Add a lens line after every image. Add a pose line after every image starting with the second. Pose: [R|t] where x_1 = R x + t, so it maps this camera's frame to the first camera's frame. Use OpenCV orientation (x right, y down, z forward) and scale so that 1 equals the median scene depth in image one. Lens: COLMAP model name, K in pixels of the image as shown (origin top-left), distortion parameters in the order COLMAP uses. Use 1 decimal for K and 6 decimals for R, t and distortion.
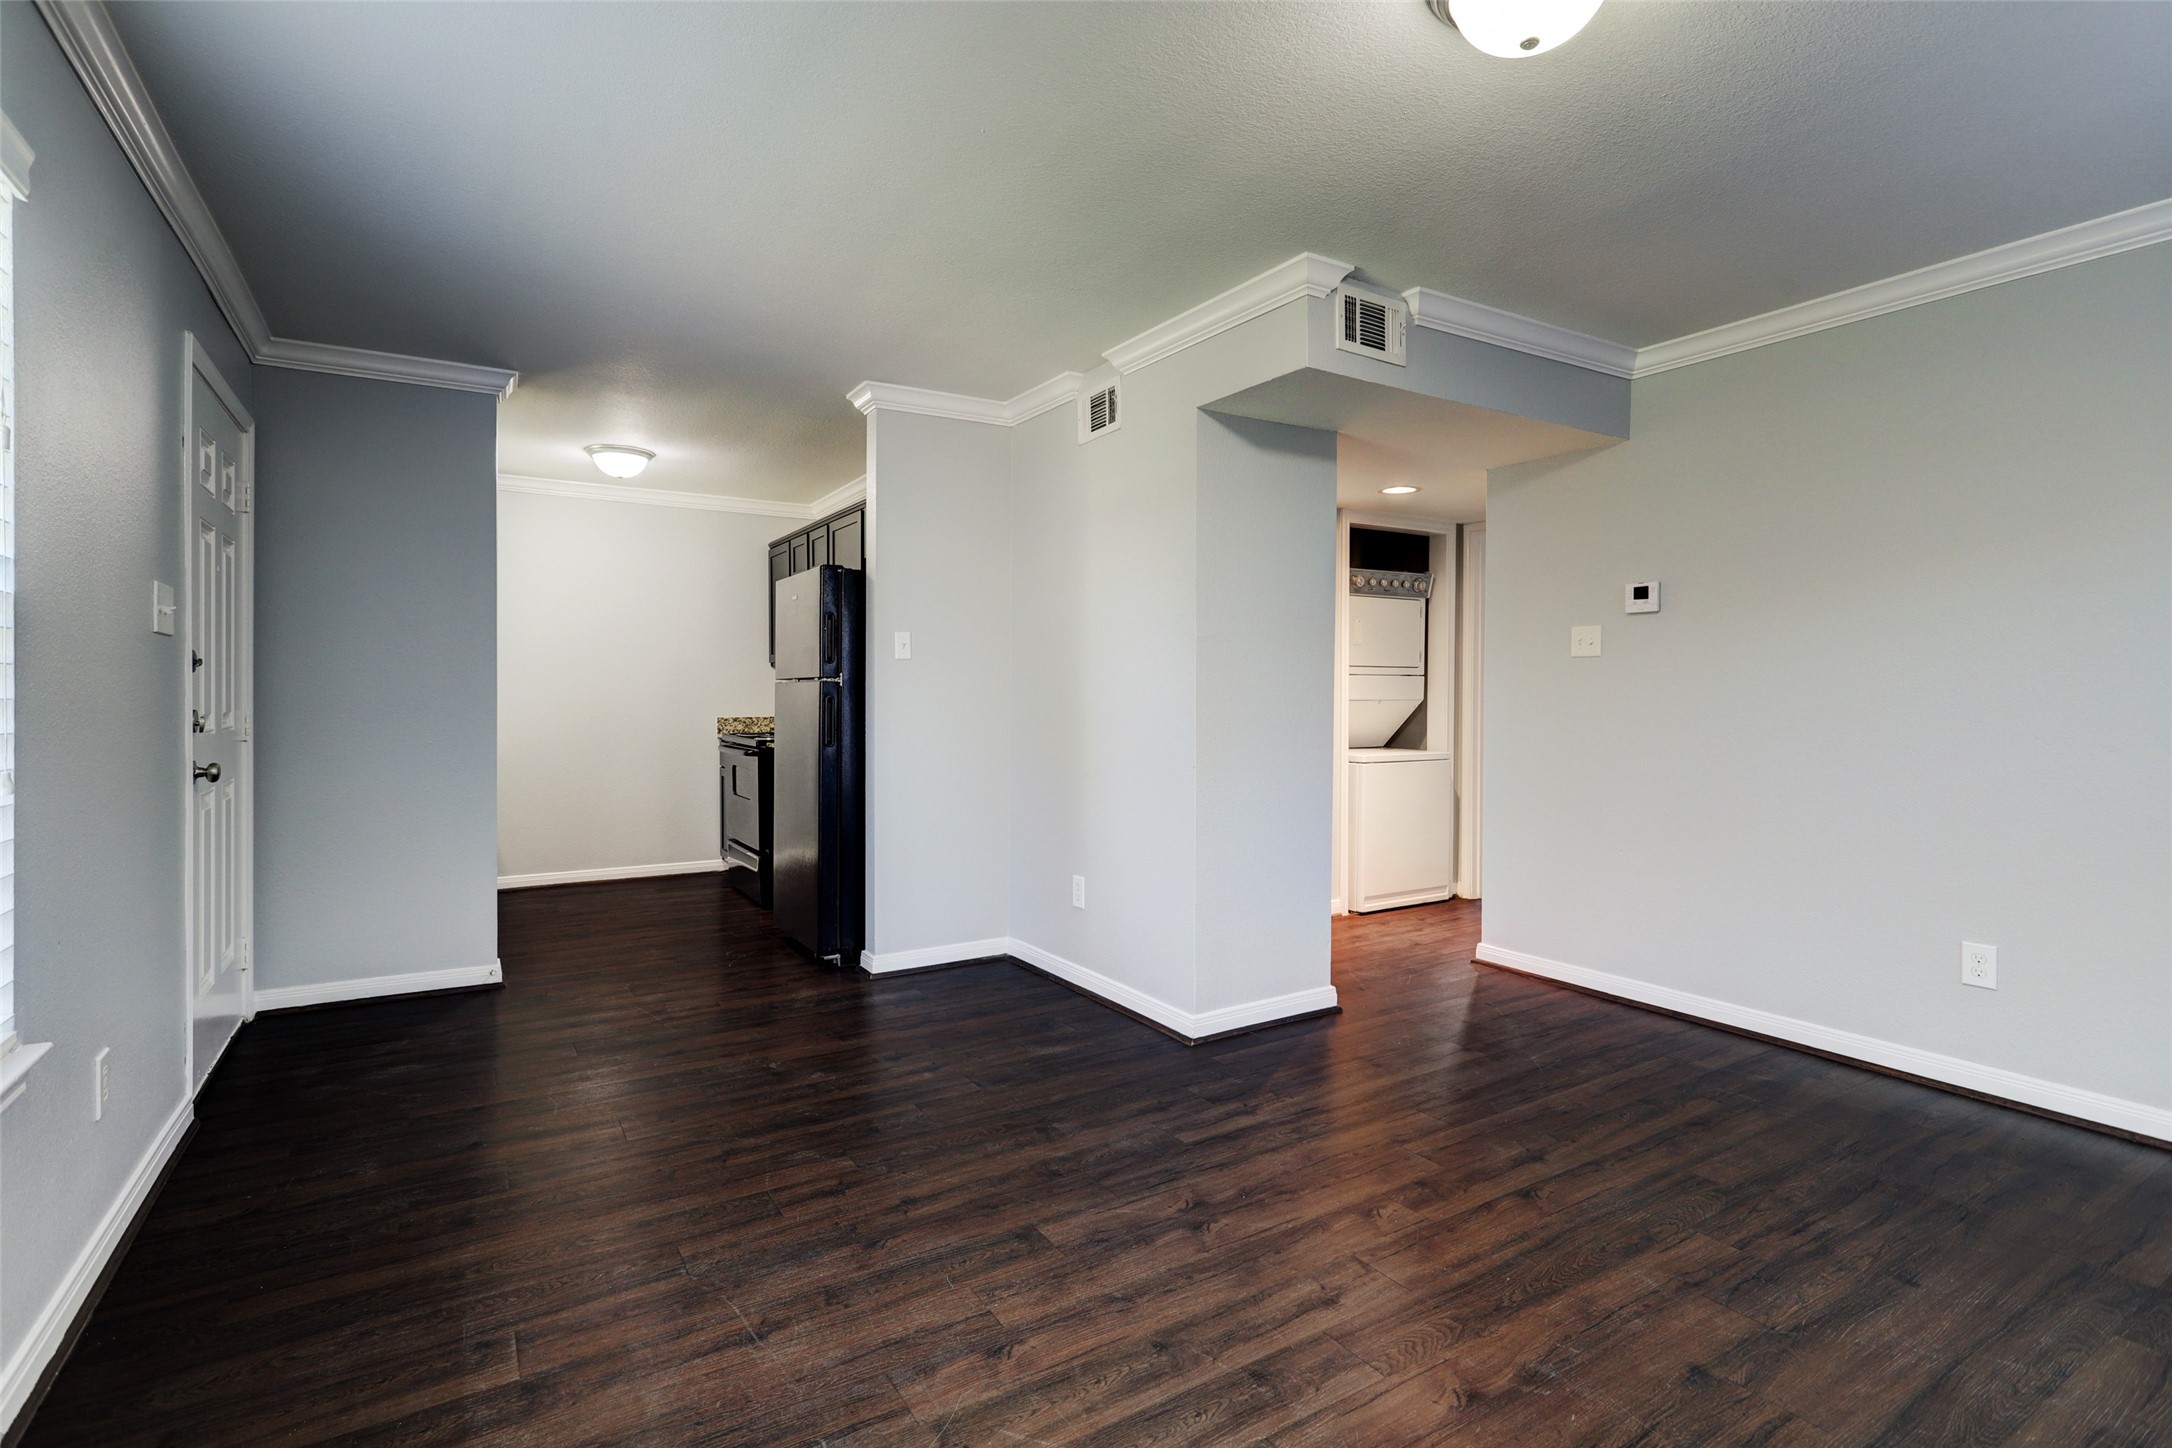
lens RADIAL K [[1039.1, 0, 1087.2], [0, 1039.1, 714.2], [0, 0, 1]] dist [-0.000755, -0.000512]
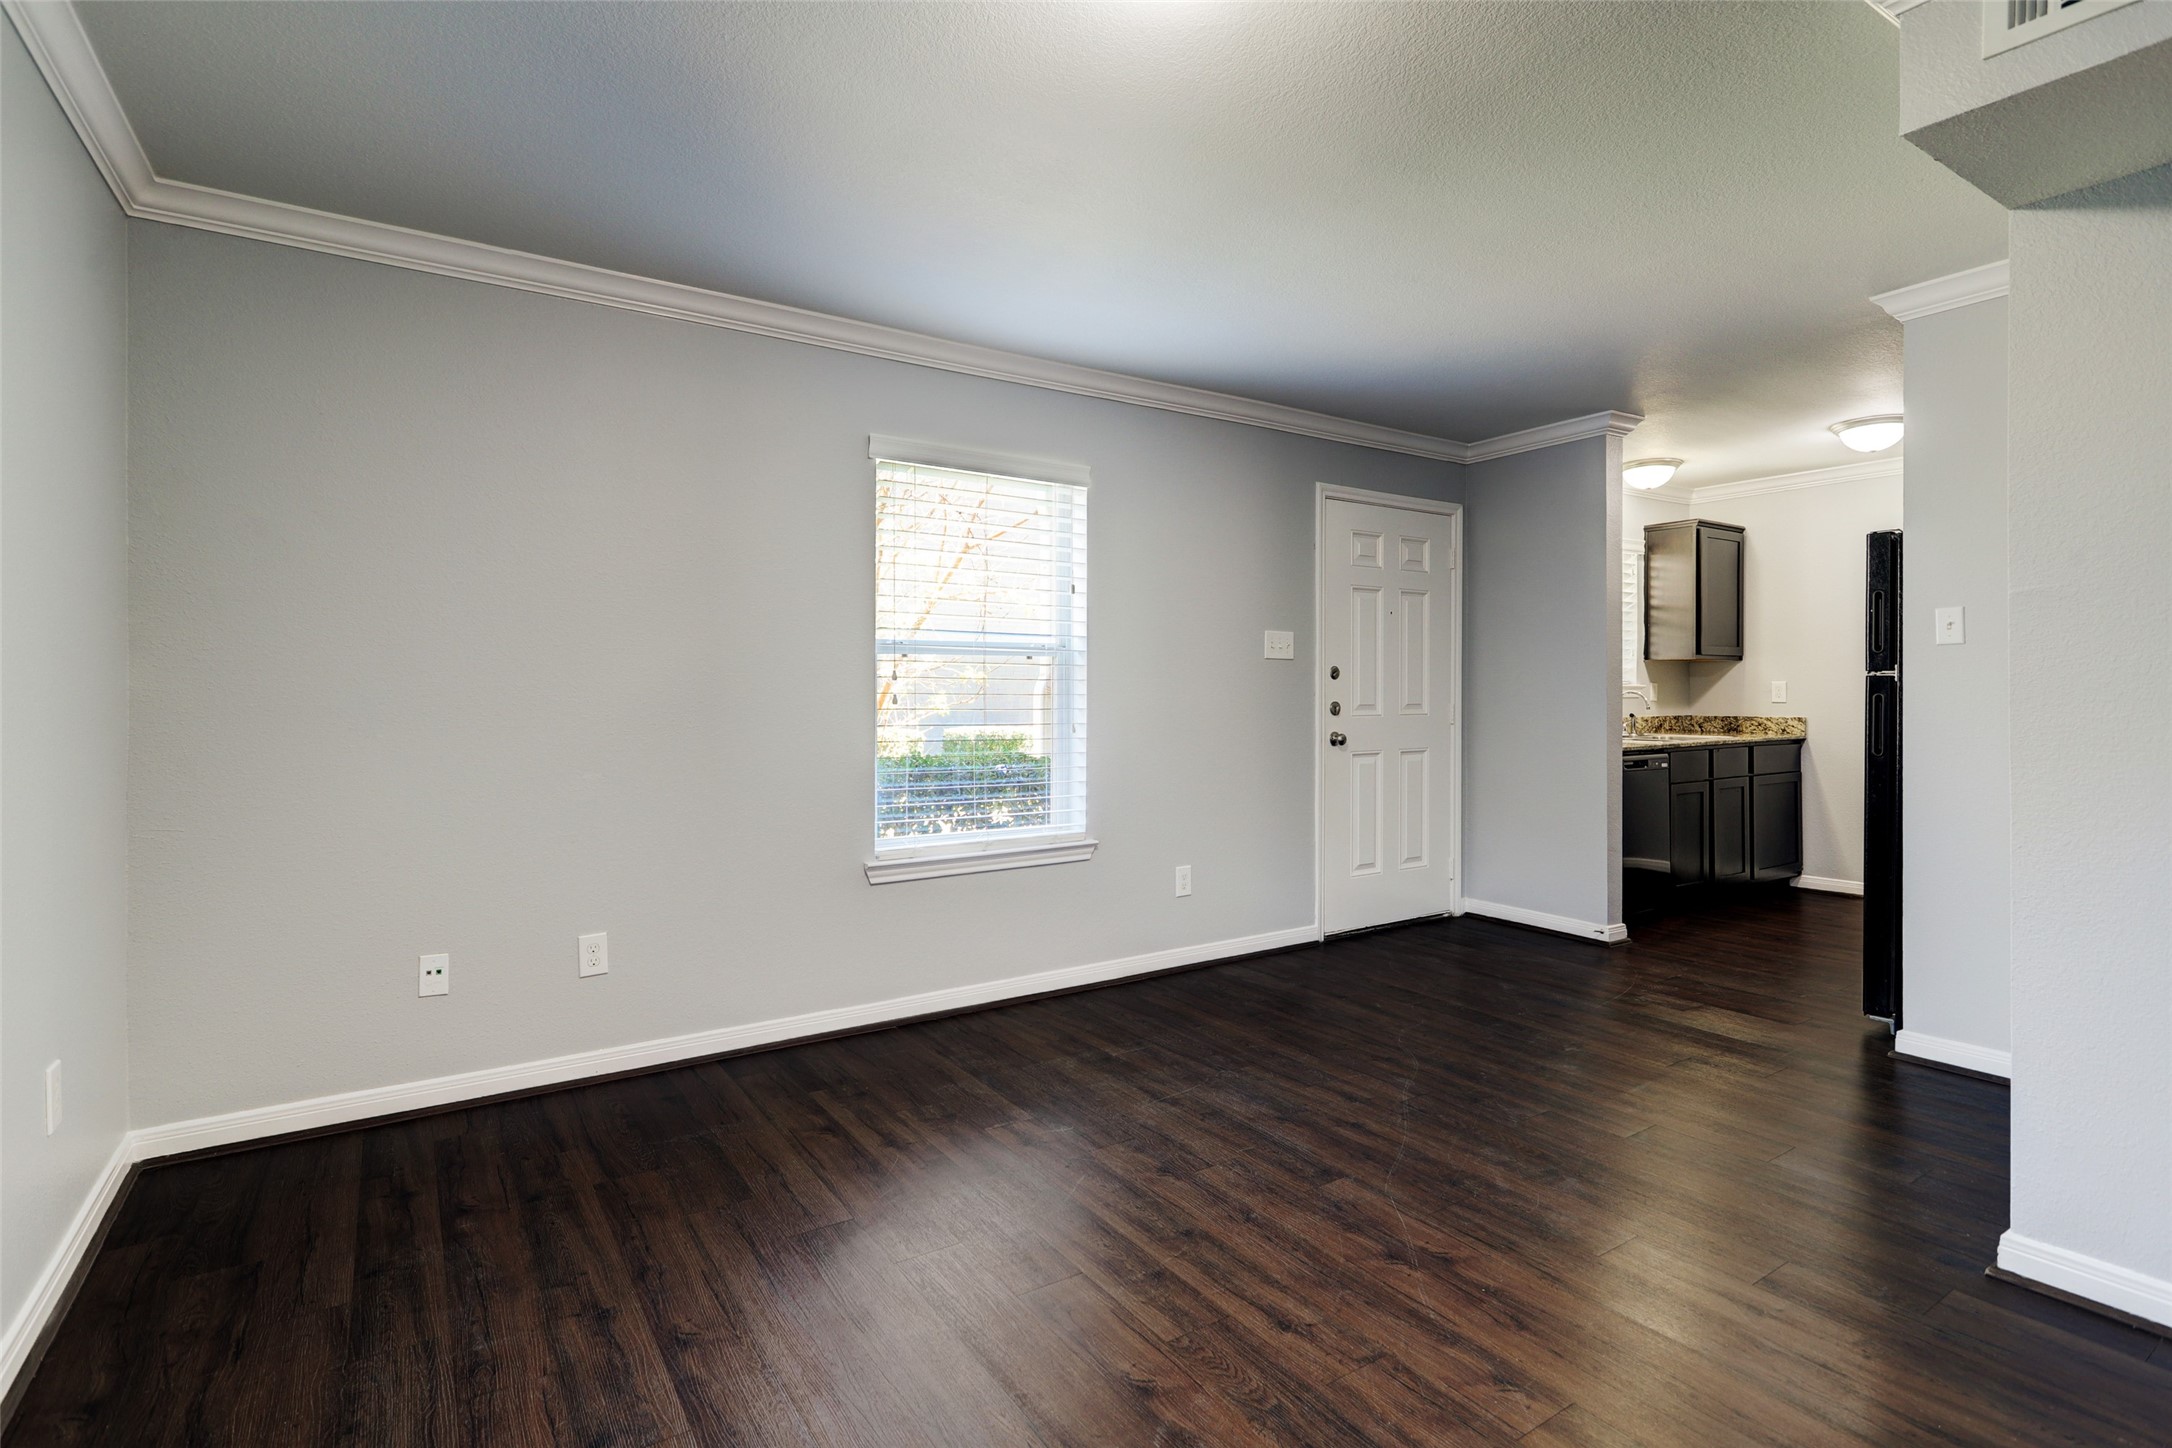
lens RADIAL K [[1039.1, 0, 1073.3], [0, 1039.1, 703.9], [0, 0, 1]] dist [-0.000755, -0.000512]
pose [[0.018728, 0.008542, -0.999788, 1.004797], [-0.016443, 0.999831, 0.008234, -0.011069], [0.999689, 0.016285, 0.018866, 0.660900]]
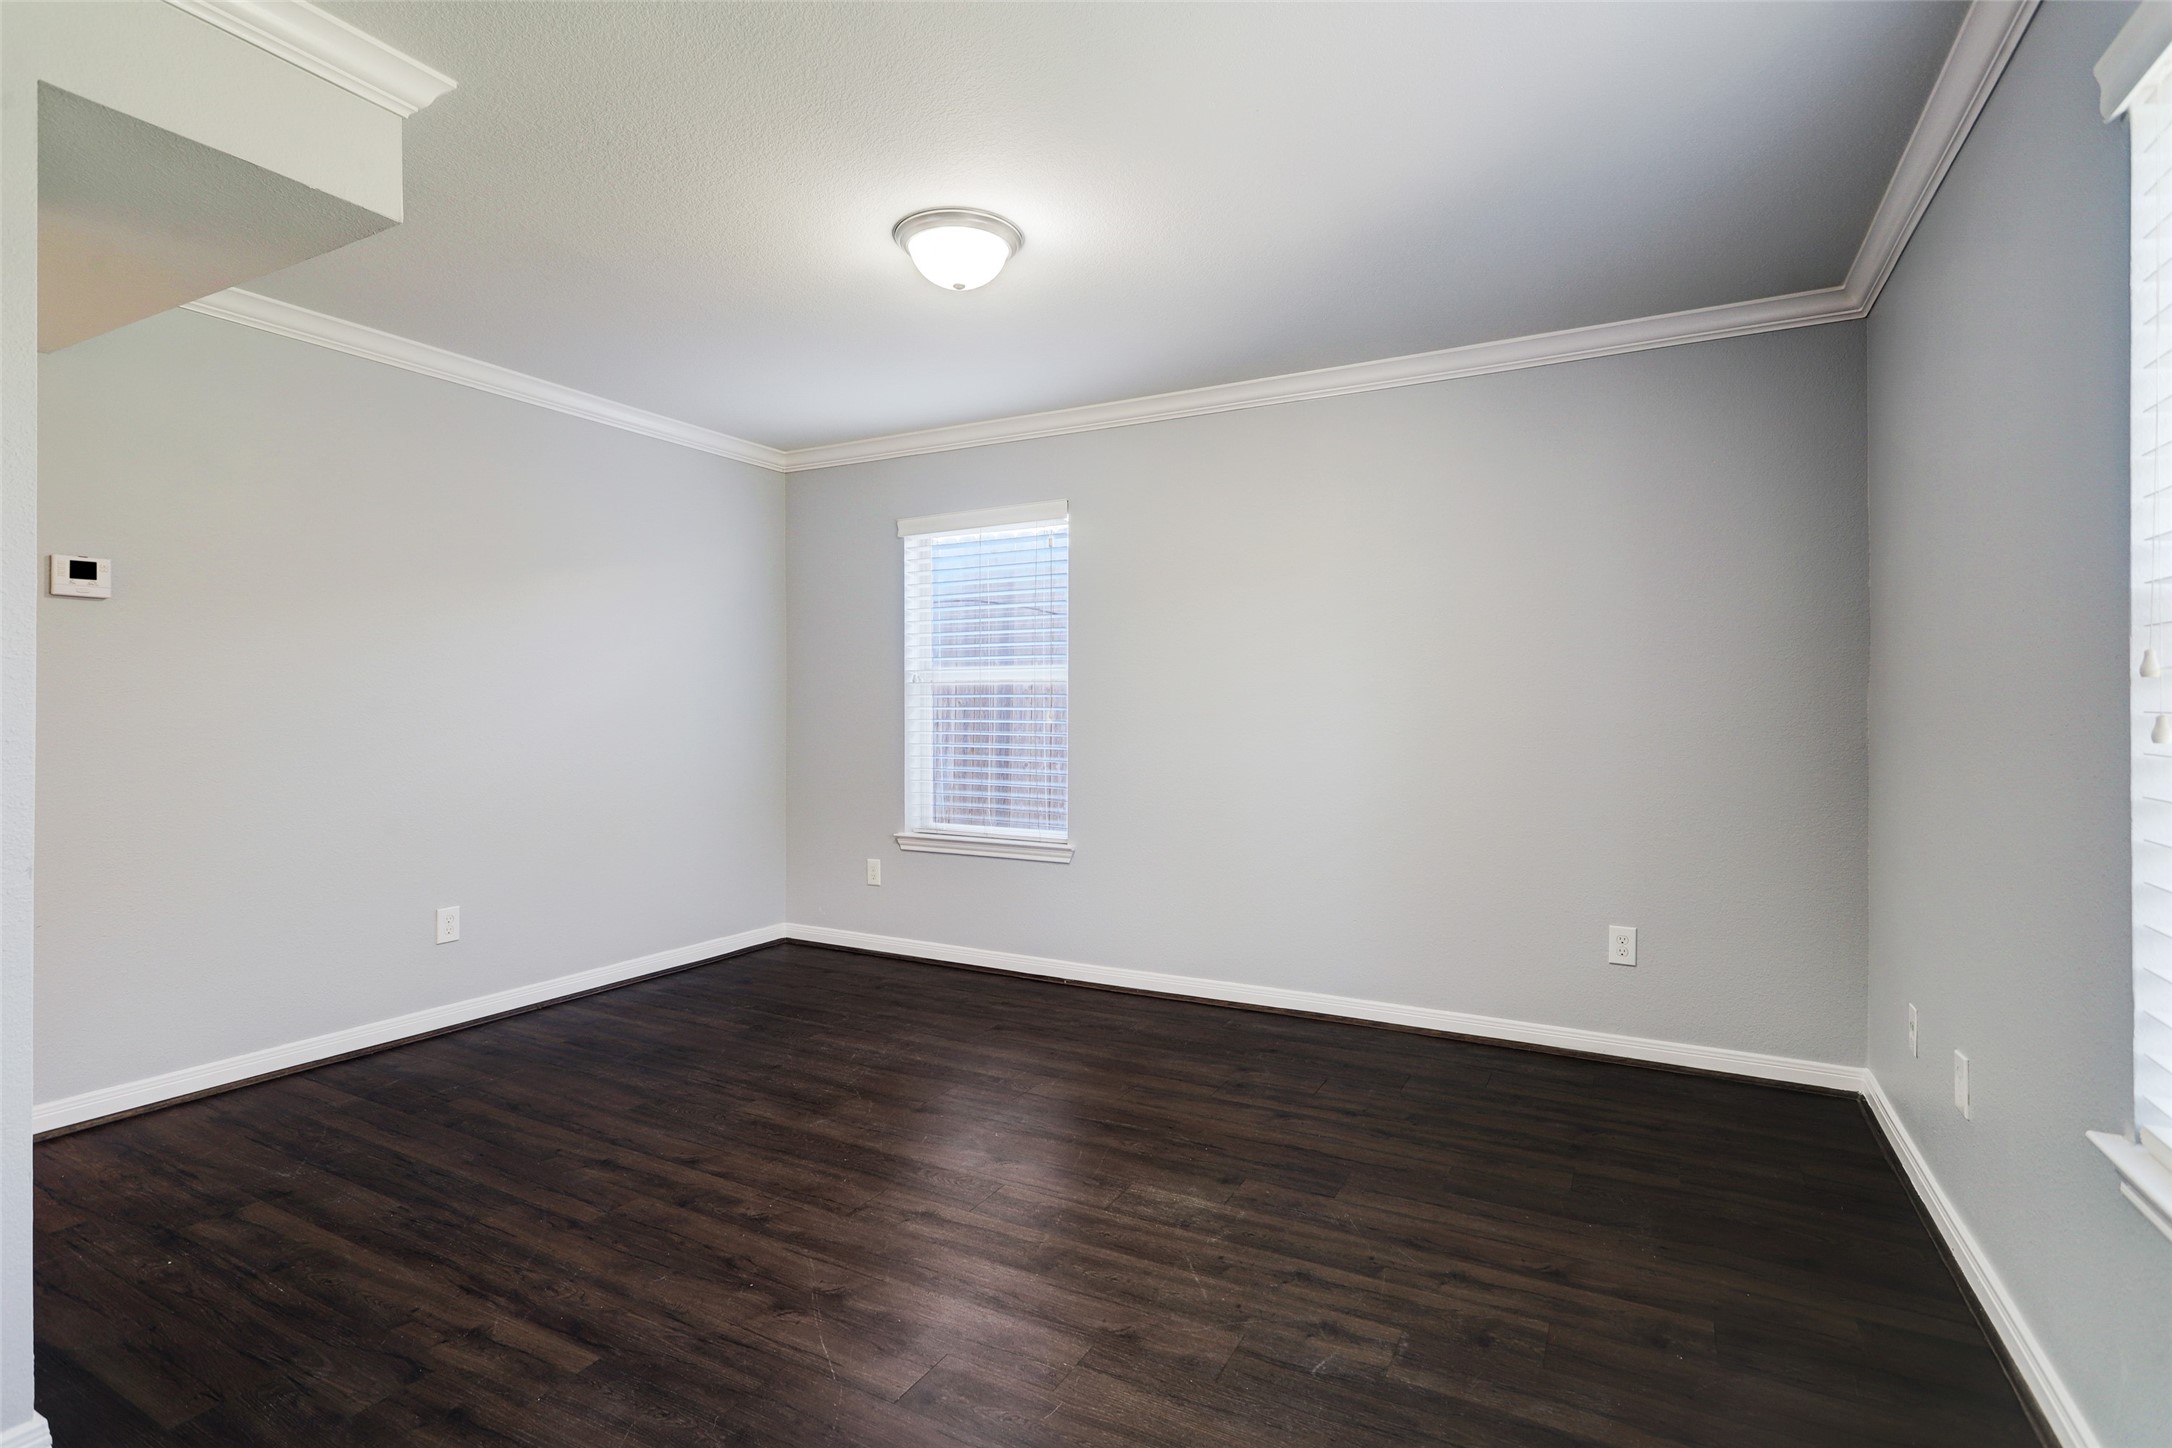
lens RADIAL K [[1039.1, 0, 1087.9], [0, 1039.1, 717.4], [0, 0, 1]] dist [-0.000755, -0.000512]
pose [[-0.501839, -0.008699, 0.864917, -0.756942], [0.015343, 0.999703, 0.018958, -0.023267], [-0.864825, 0.022784, -0.501556, 1.211280]]
